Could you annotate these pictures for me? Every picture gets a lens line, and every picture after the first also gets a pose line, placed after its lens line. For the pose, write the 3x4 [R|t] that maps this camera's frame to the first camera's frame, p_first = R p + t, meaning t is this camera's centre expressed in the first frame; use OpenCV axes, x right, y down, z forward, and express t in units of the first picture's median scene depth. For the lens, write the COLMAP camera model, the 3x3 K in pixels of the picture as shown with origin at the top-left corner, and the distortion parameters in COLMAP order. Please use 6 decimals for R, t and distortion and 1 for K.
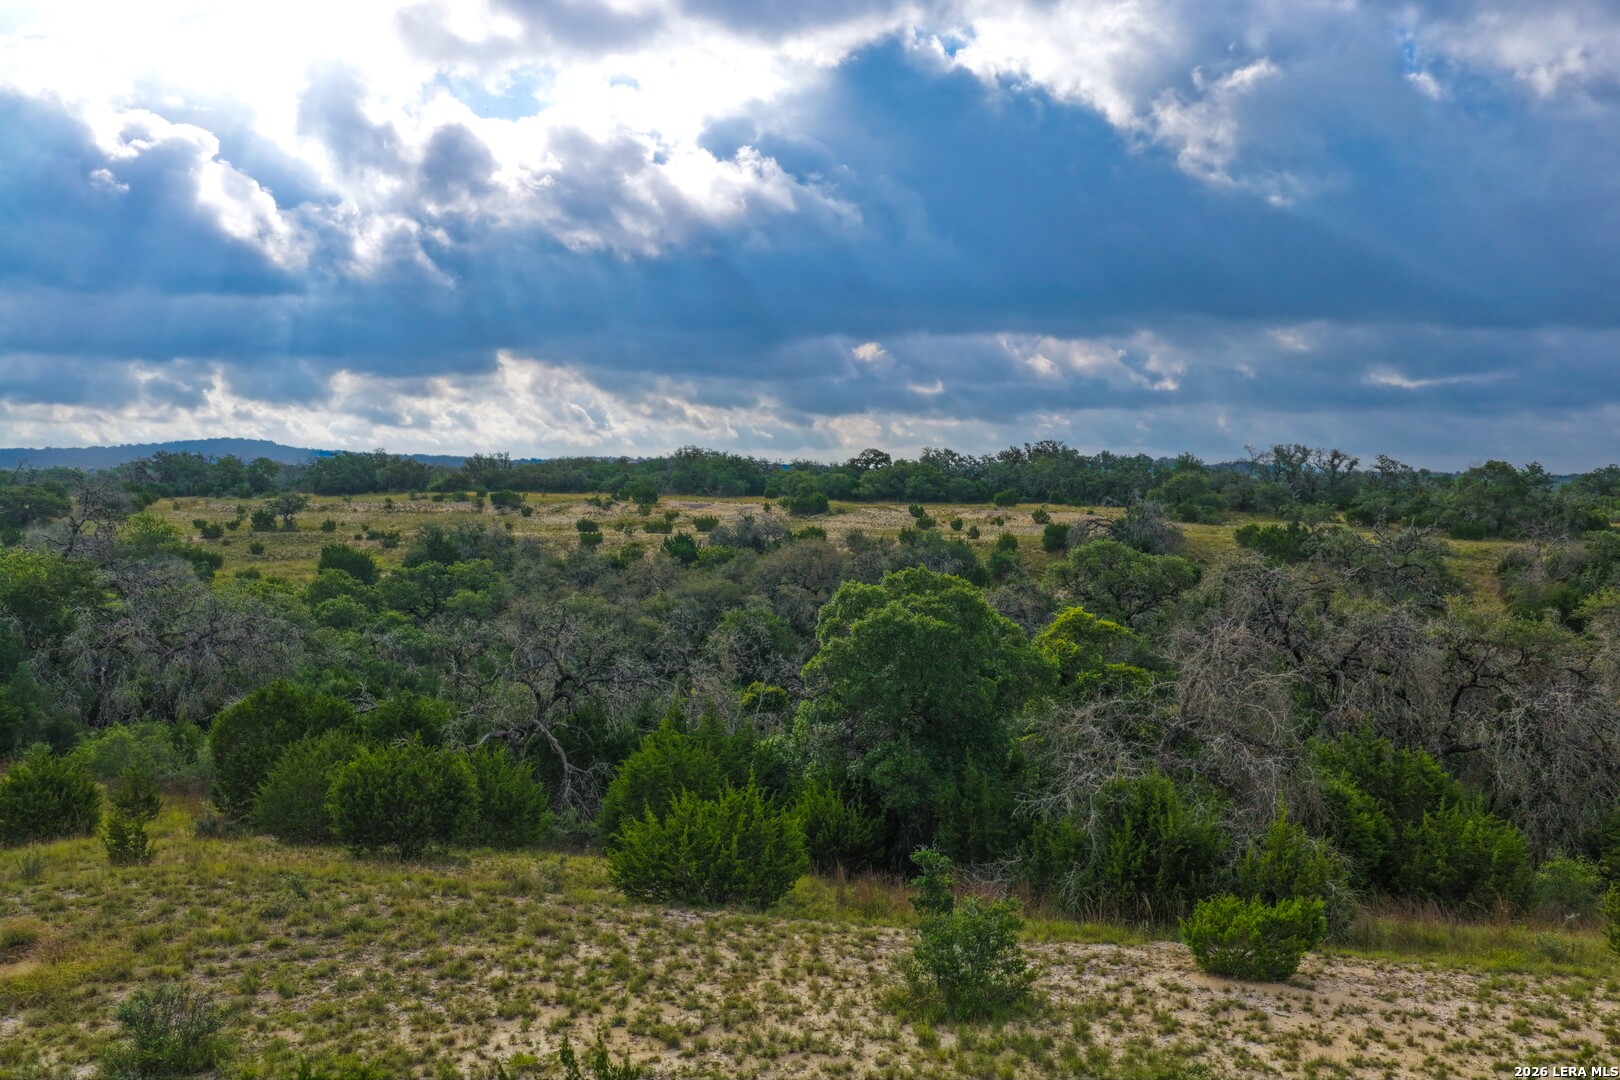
lens RADIAL K [[1332.3, 0, 806.9], [0, 1332.3, 537.6], [0, 0, 1]] dist [-0.015033, 0.053515]
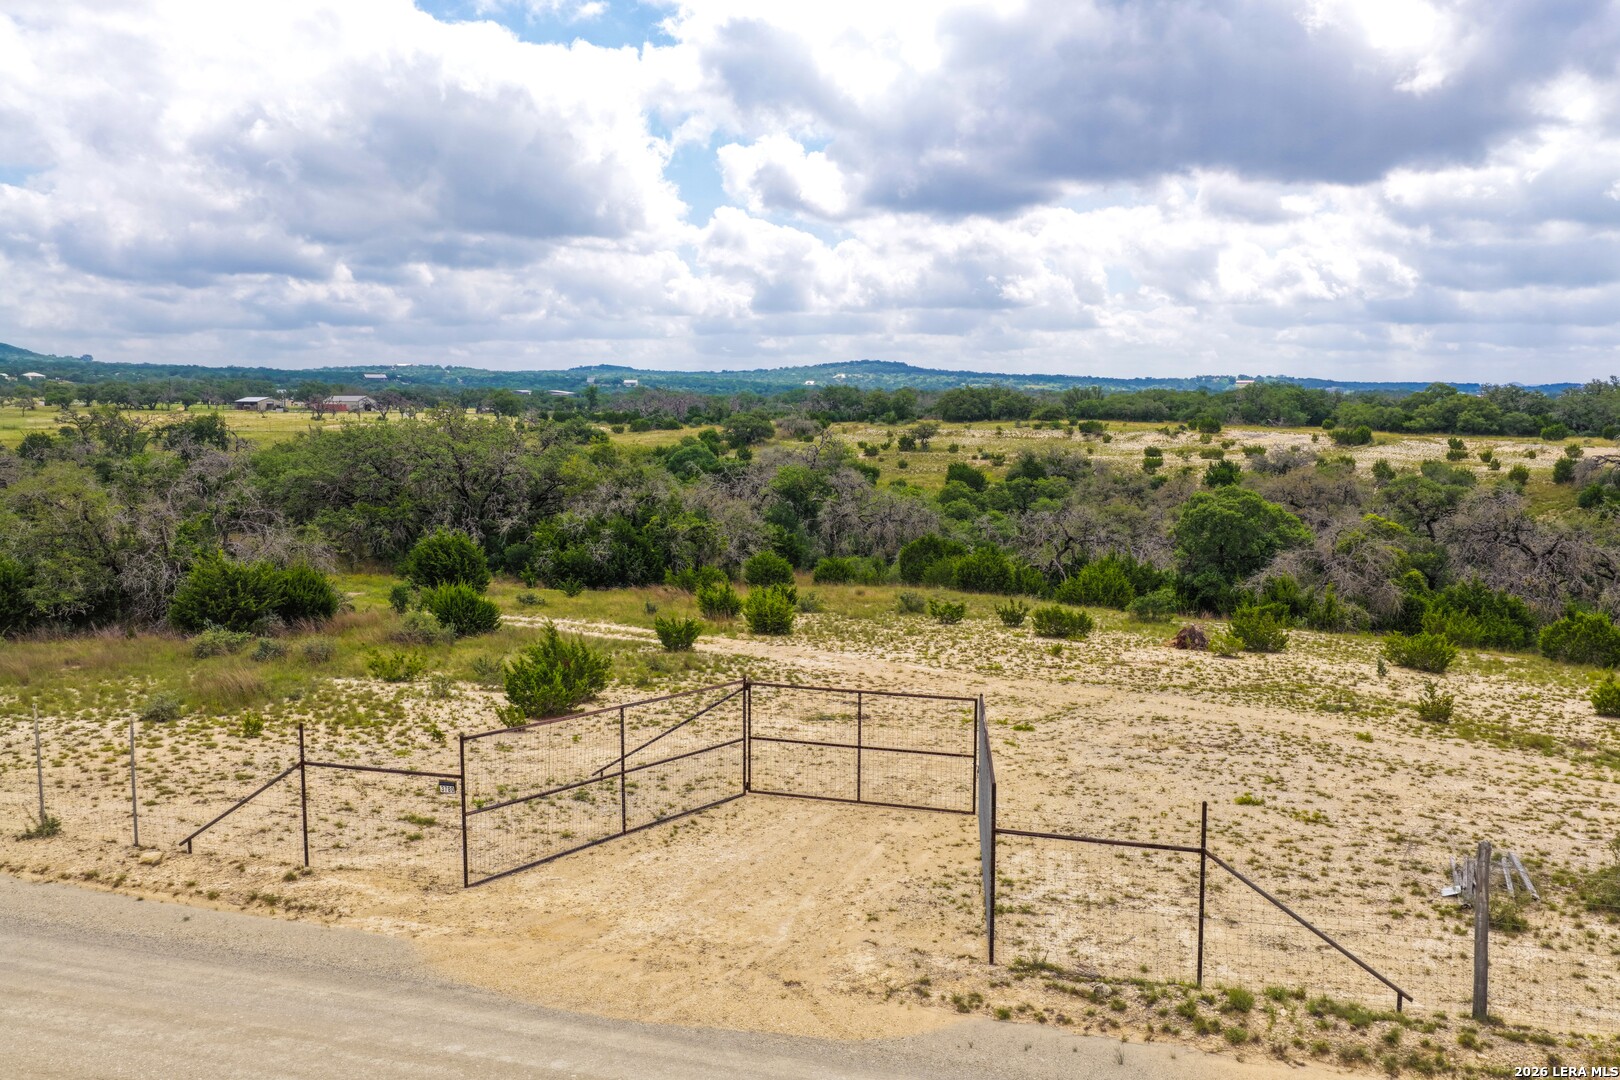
lens RADIAL K [[1332.3, 0, 809.4], [0, 1332.3, 538.6], [0, 0, 1]] dist [-0.015033, 0.053515]
pose [[0.899809, 0.046639, -0.433784, 0.081519], [-0.019713, 0.997601, 0.066367, -0.003947], [0.435839, -0.051167, 0.898569, -0.231655]]
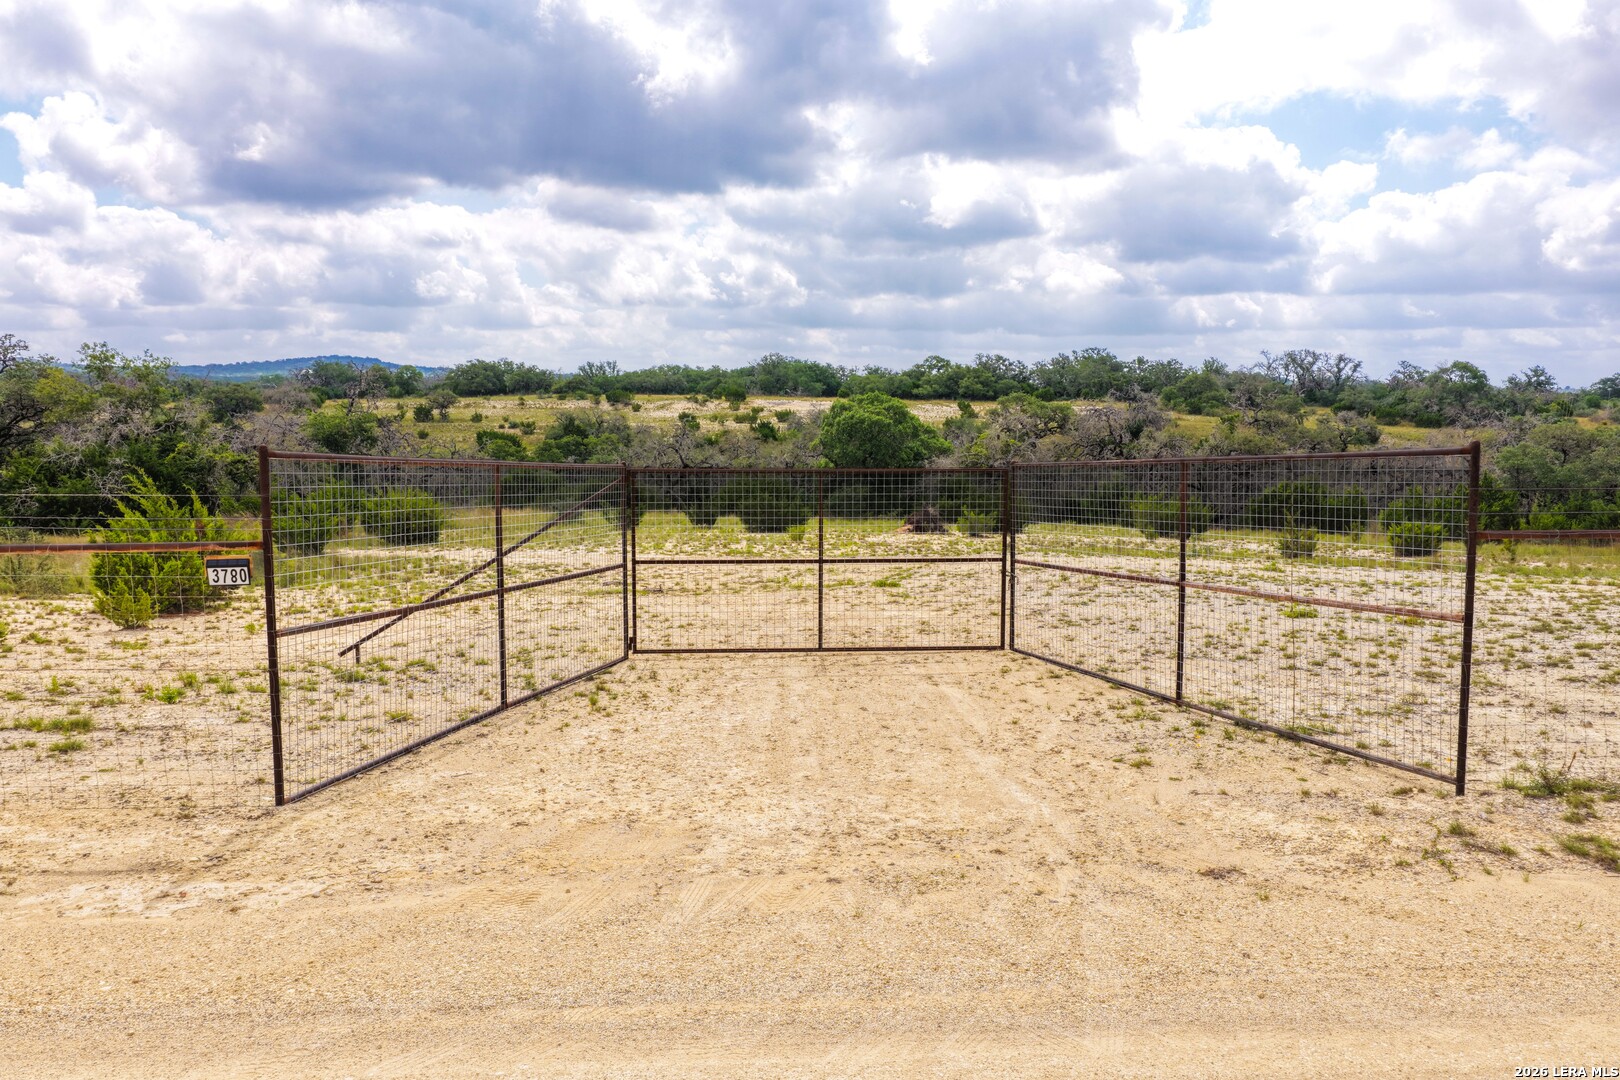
lens RADIAL K [[1332.3, 0, 805.2], [0, 1332.3, 531.9], [0, 0, 1]] dist [-0.015033, 0.053515]
pose [[0.997497, 0.006716, -0.070387, 0.025489], [-0.002647, 0.998328, 0.057744, 0.023056], [0.070657, -0.057413, 0.995847, -0.187382]]
